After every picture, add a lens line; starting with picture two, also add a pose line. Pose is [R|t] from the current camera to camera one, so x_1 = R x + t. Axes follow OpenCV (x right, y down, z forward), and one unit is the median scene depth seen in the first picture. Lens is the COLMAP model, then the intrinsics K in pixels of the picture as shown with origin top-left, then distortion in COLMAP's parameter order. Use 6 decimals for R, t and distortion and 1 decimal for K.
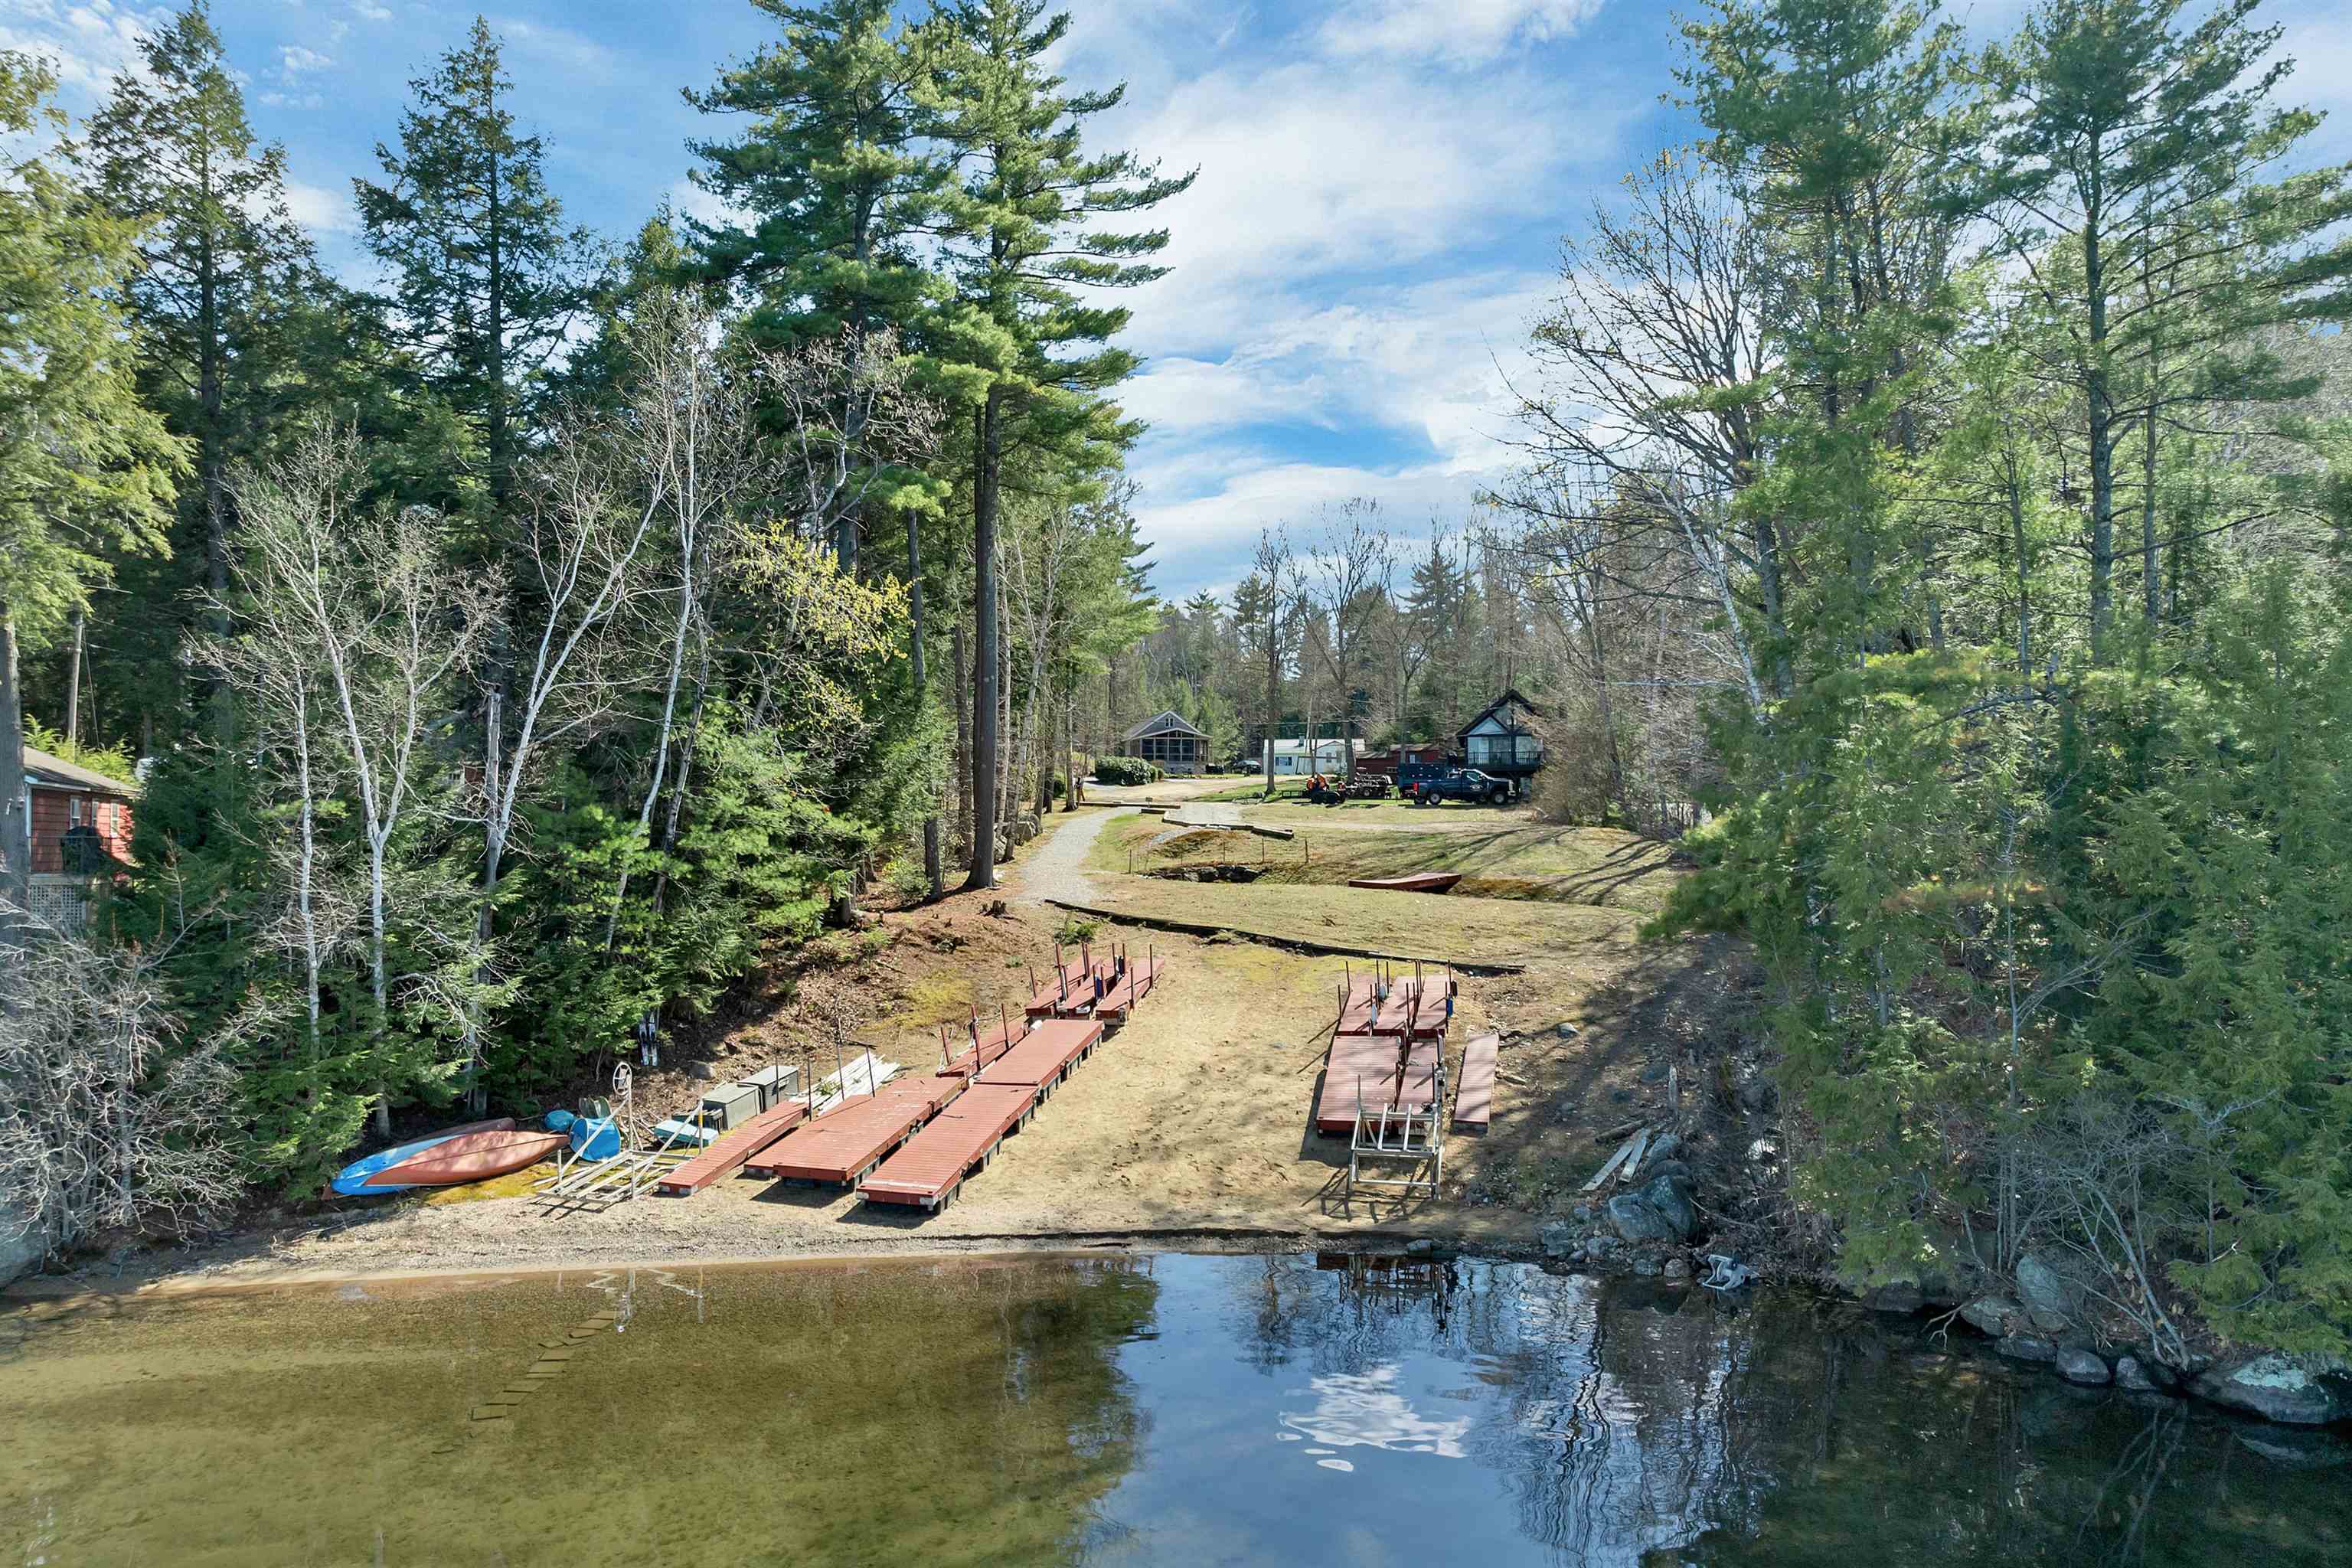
lens RADIAL K [[1682.4, 0, 1166.8], [0, 1682.4, 774.3], [0, 0, 1]] dist [0.000762, -0.004317]
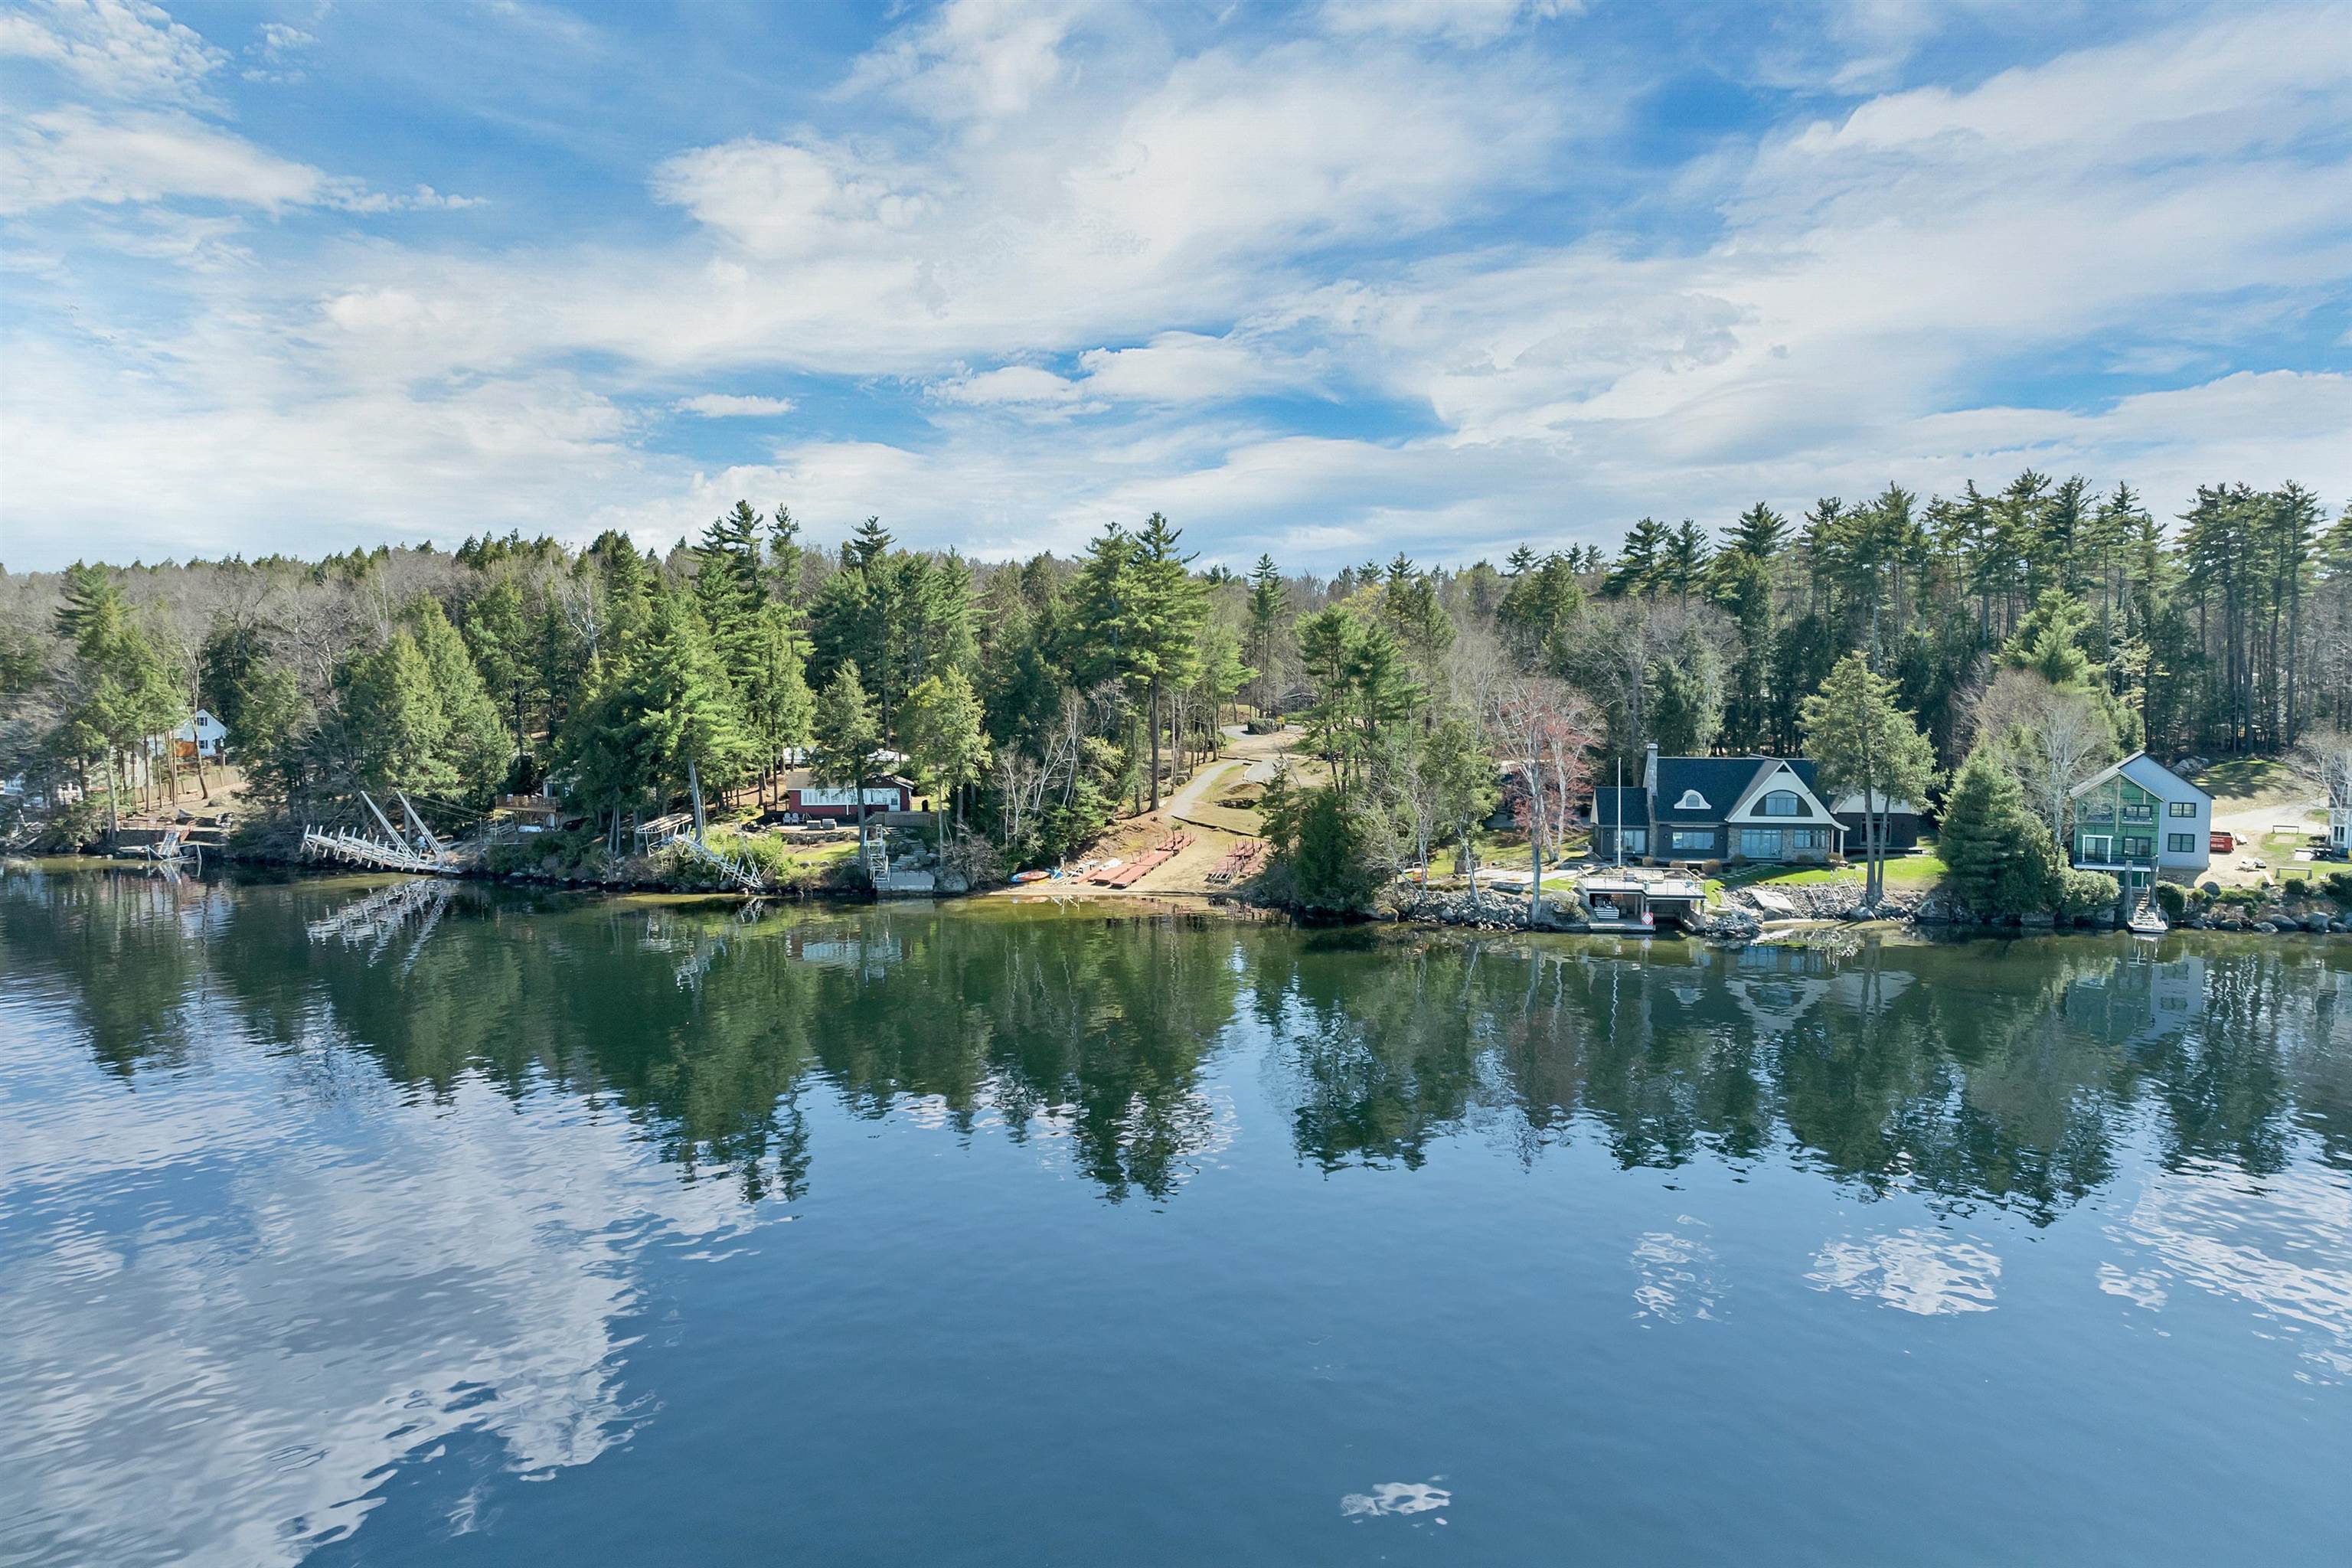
lens RADIAL K [[1682.4, 0, 1132.7], [0, 1682.4, 585.5], [0, 0, 1]] dist [0.000762, -0.004317]
pose [[0.981652, -0.011783, -0.190316, 0.708025], [0.008482, 0.999799, -0.018151, -0.460645], [0.190492, 0.016203, 0.981555, -3.287342]]
